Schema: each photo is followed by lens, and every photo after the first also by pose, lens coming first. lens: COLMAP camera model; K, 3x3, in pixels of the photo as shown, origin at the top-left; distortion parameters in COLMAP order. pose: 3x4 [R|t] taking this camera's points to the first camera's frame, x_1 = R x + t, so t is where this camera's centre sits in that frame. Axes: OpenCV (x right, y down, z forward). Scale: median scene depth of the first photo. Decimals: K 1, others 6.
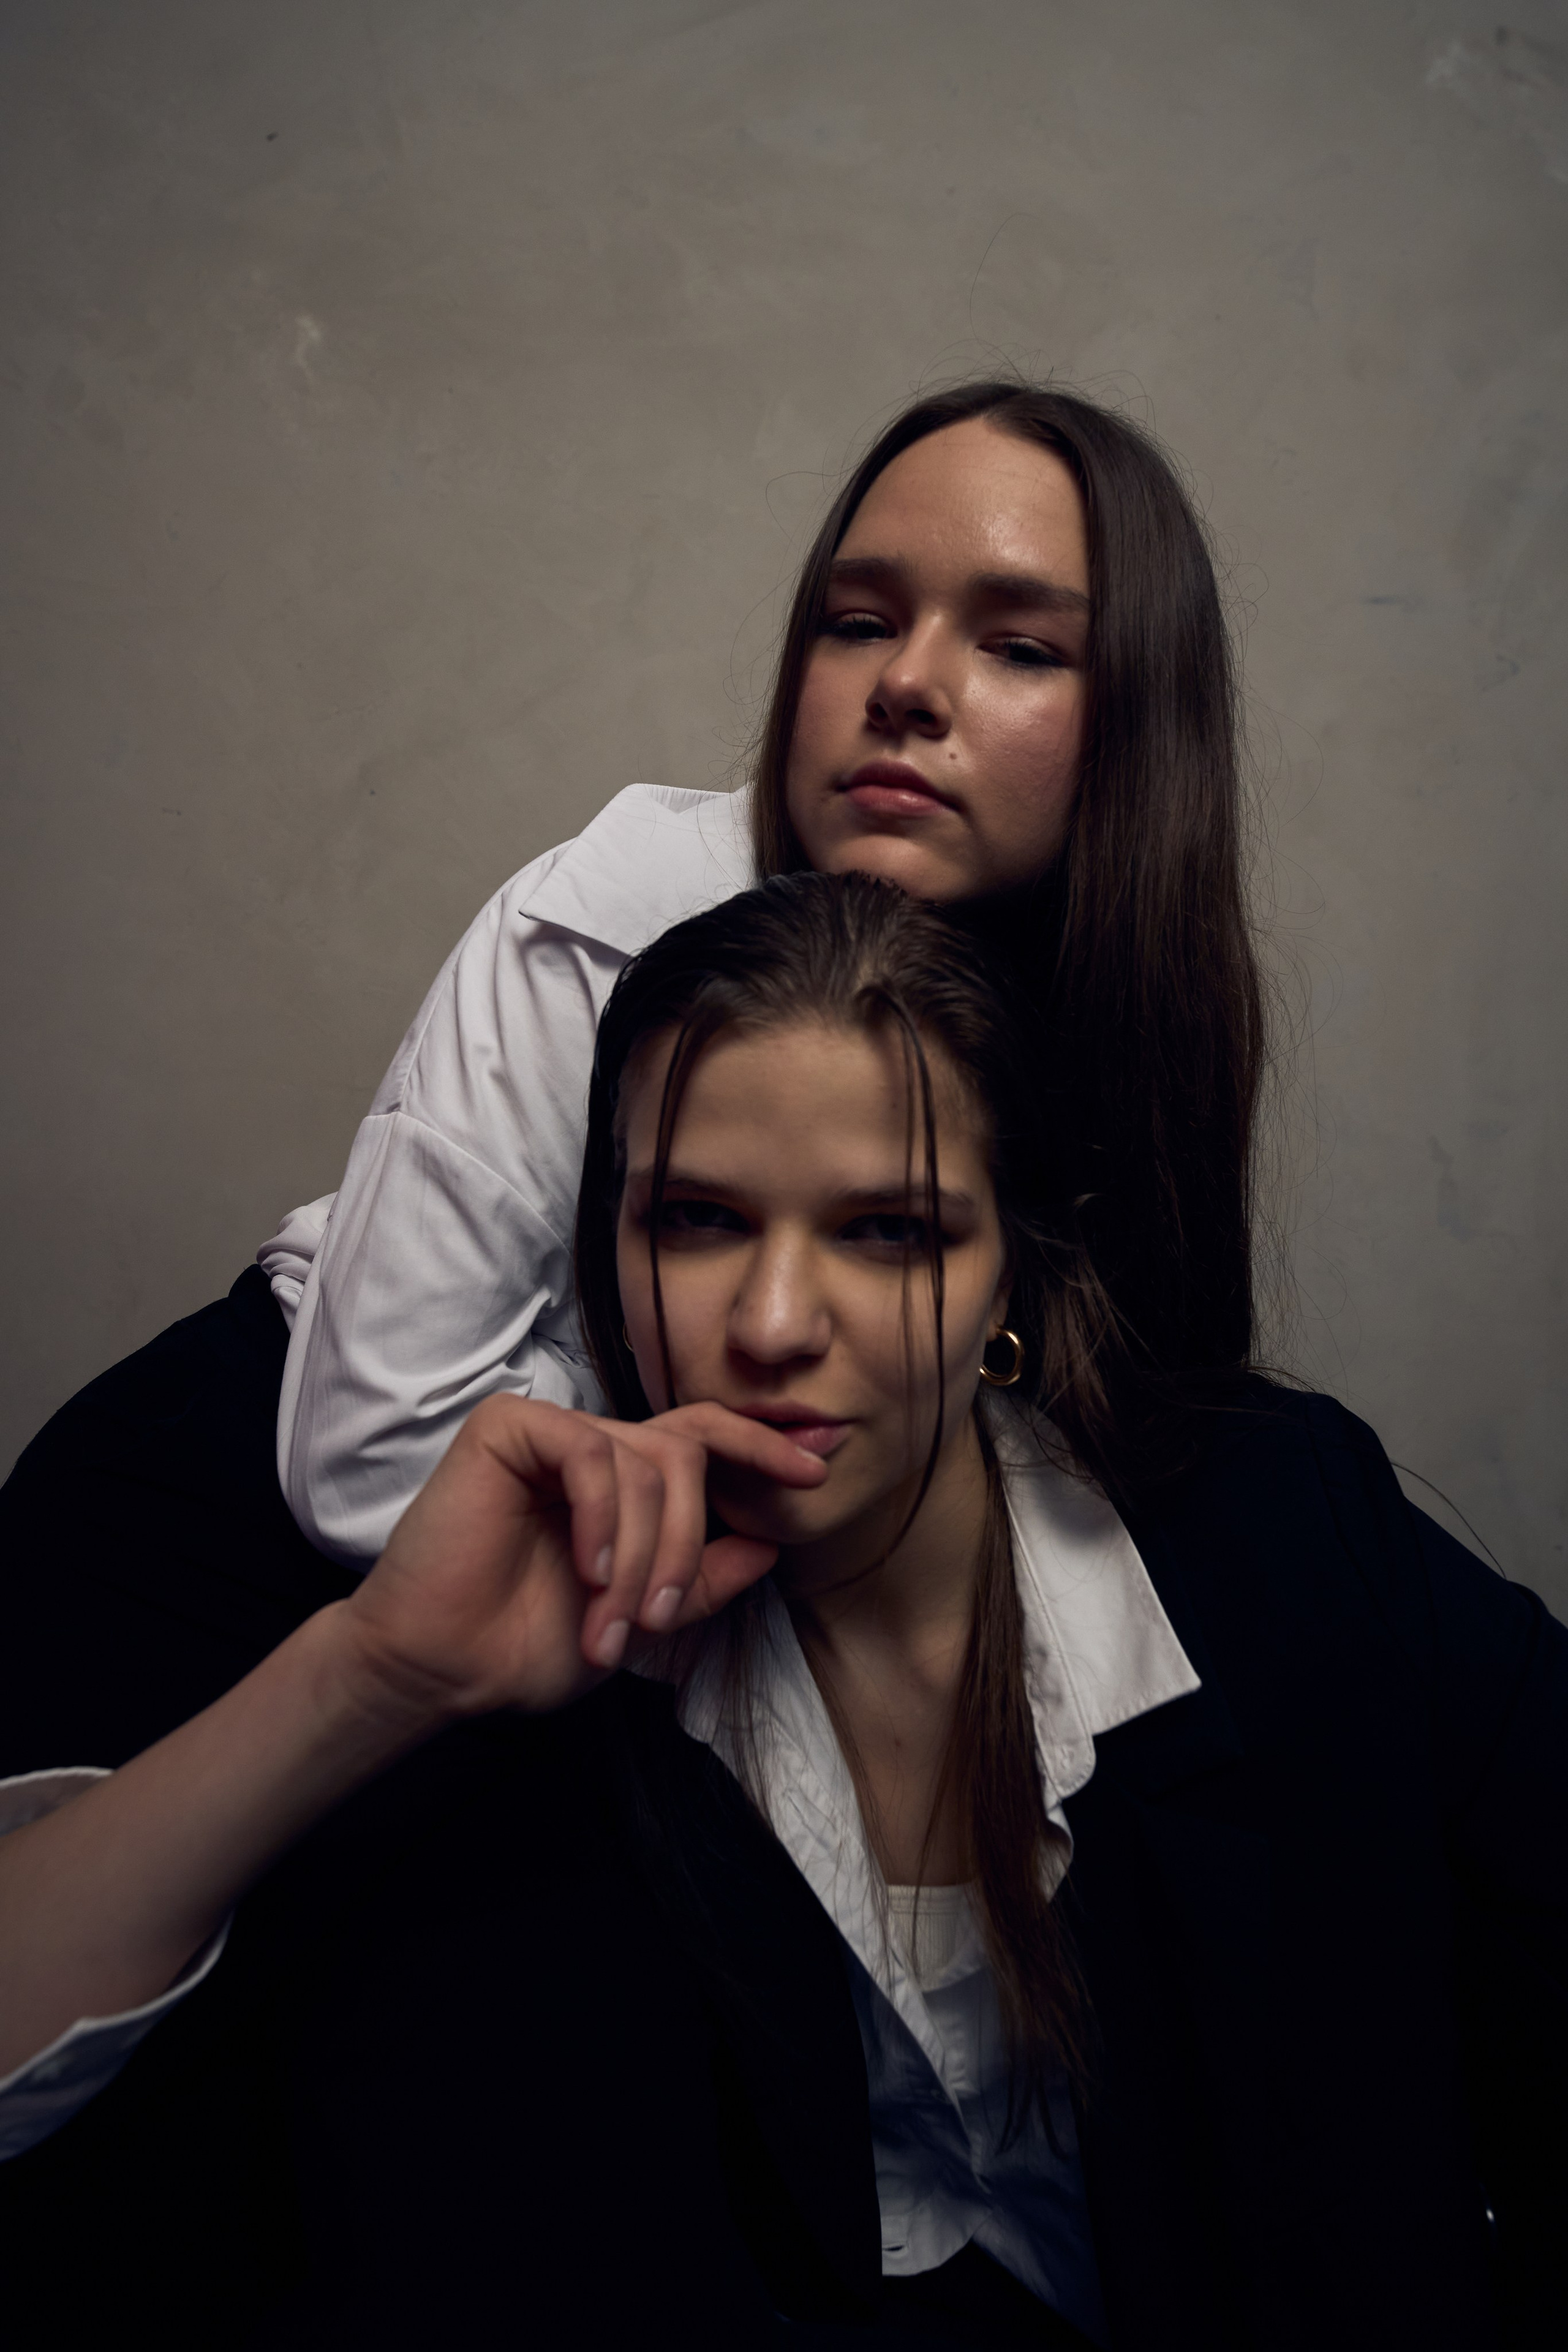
lens RADIAL K [[1400.5, 0, 796.8], [0, 1400.5, 1120.2], [0, 0, 1]] dist [0.000004, -0.000288]
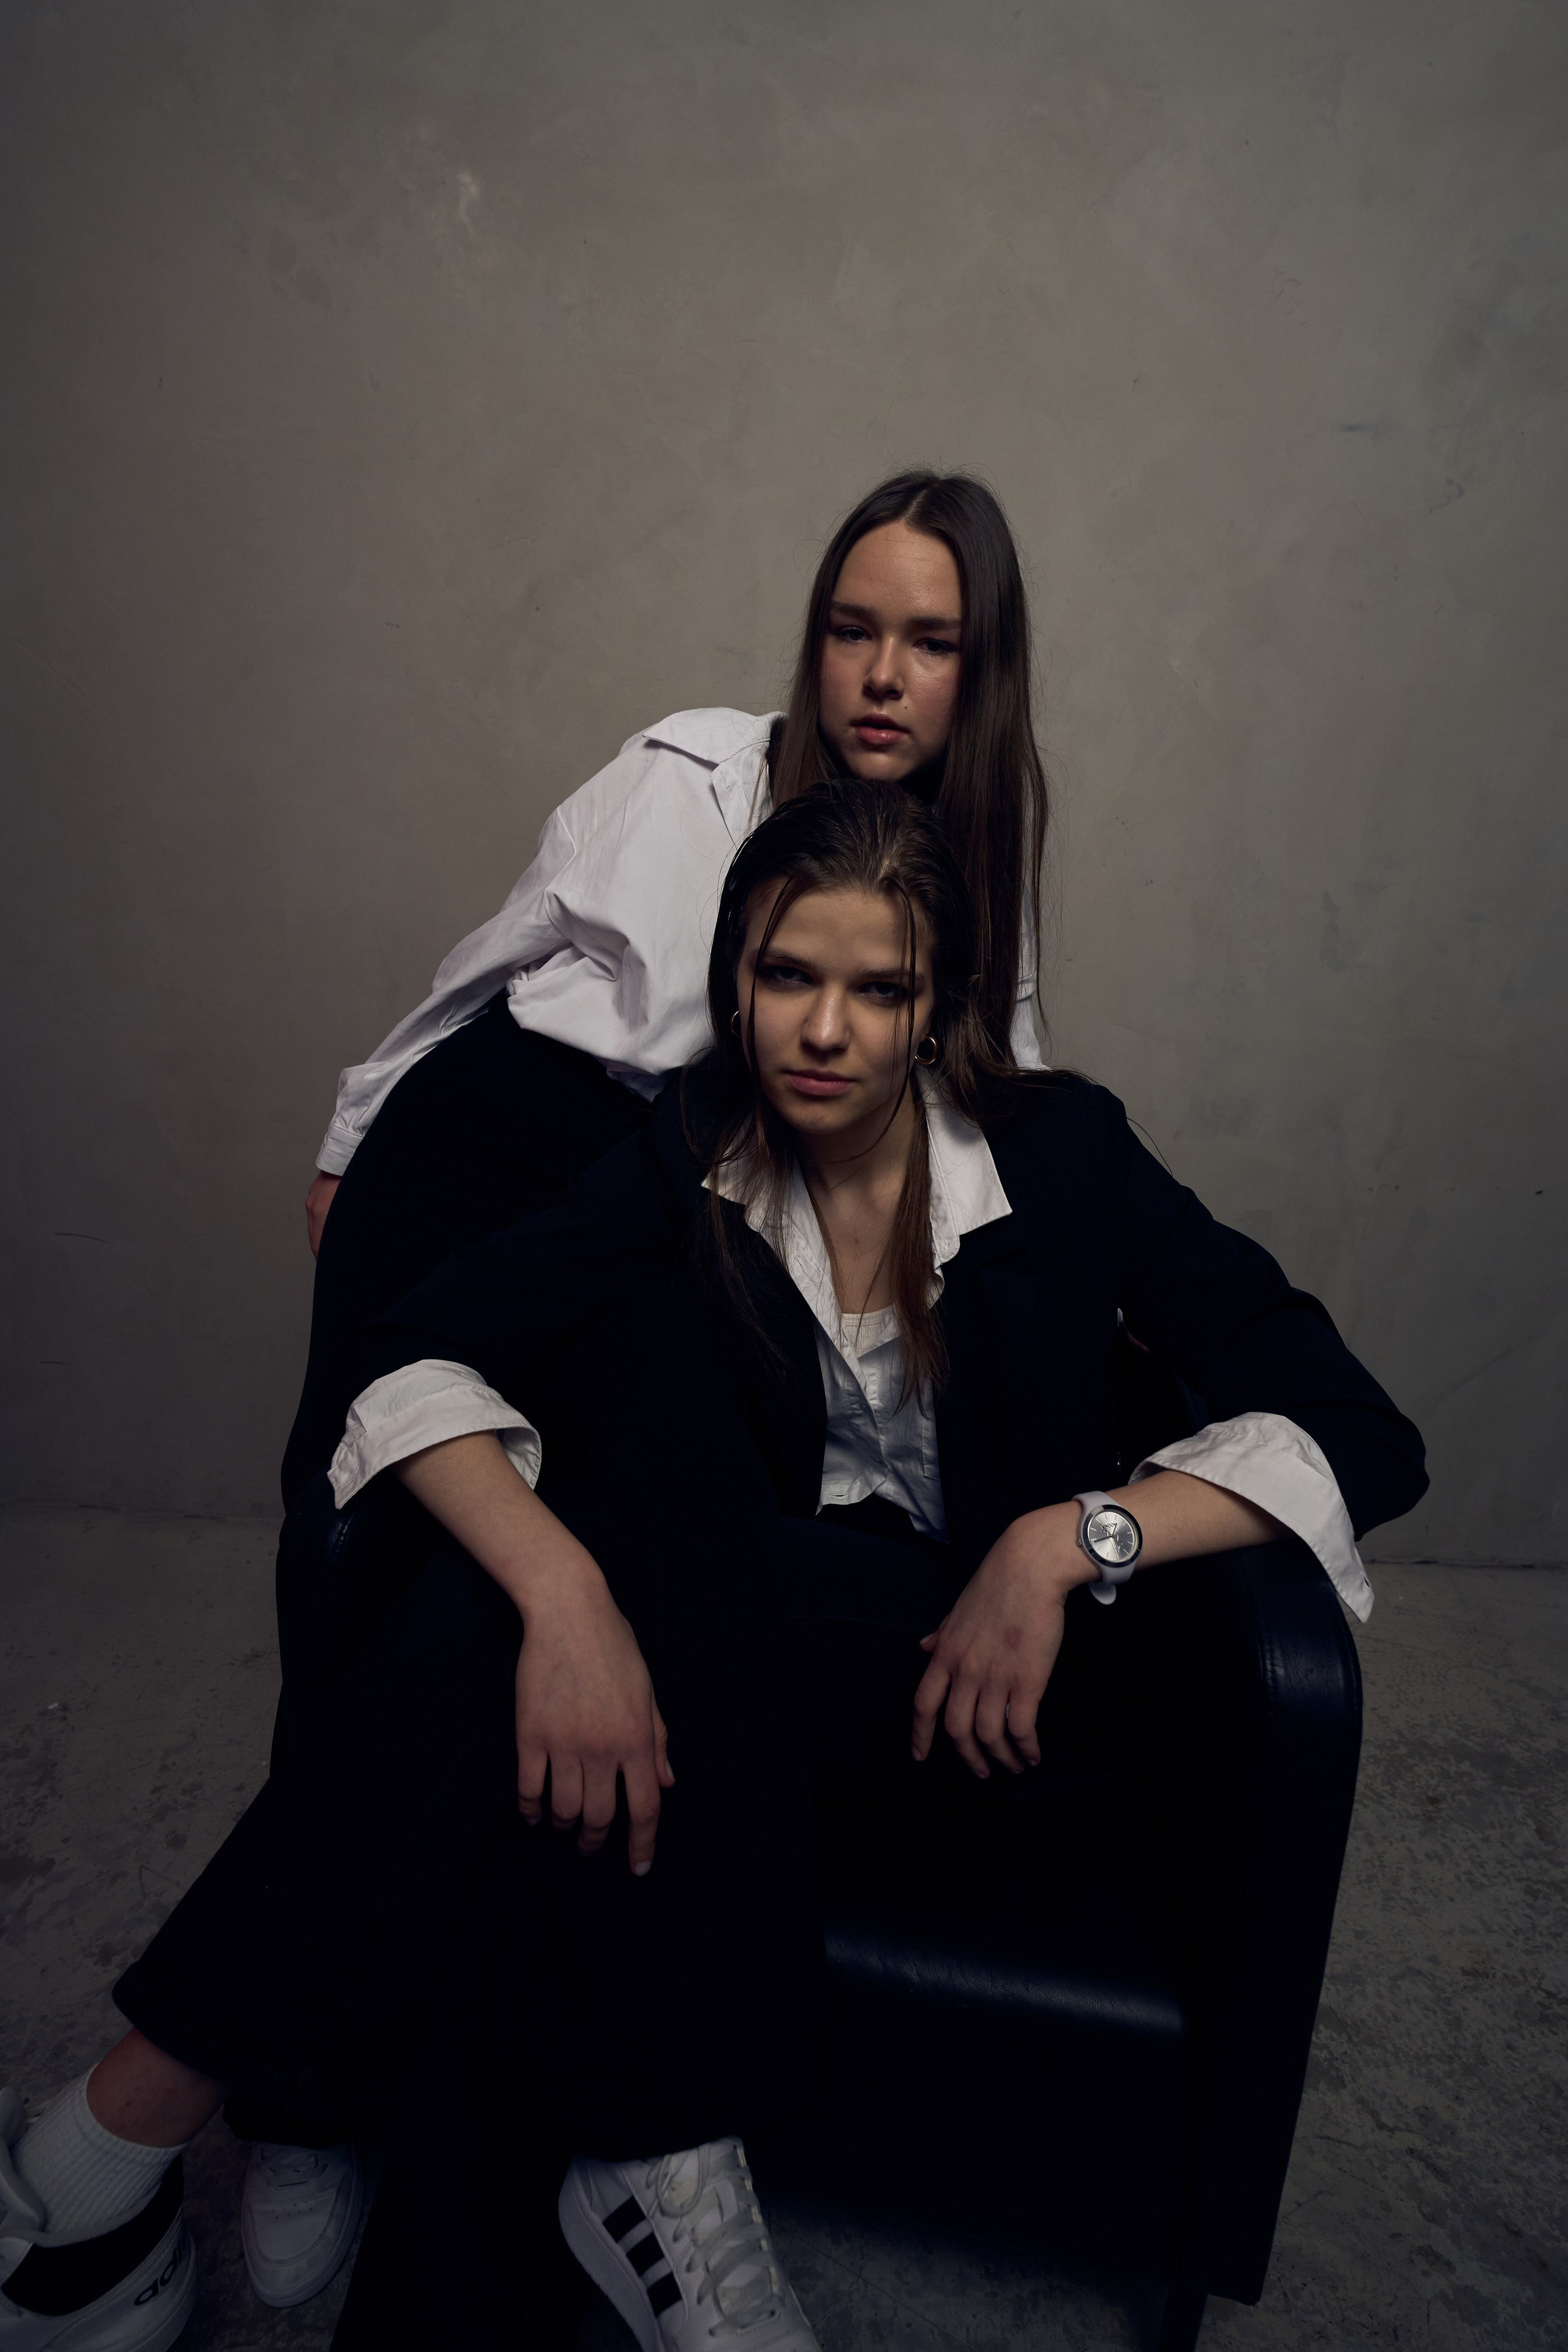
lens RADIAL K [[1071.4, 0, 768.8], [0, 1071.4, 1173.2], [0, 0, 1]] dist [-0.001013, -0.000601]
pose [[0.996098, 0.040167, -0.078584, 0.060600], [-0.016242, 0.958651, 0.284121, -0.046305], [0.086747, -0.281736, 0.955563, -0.363010]]
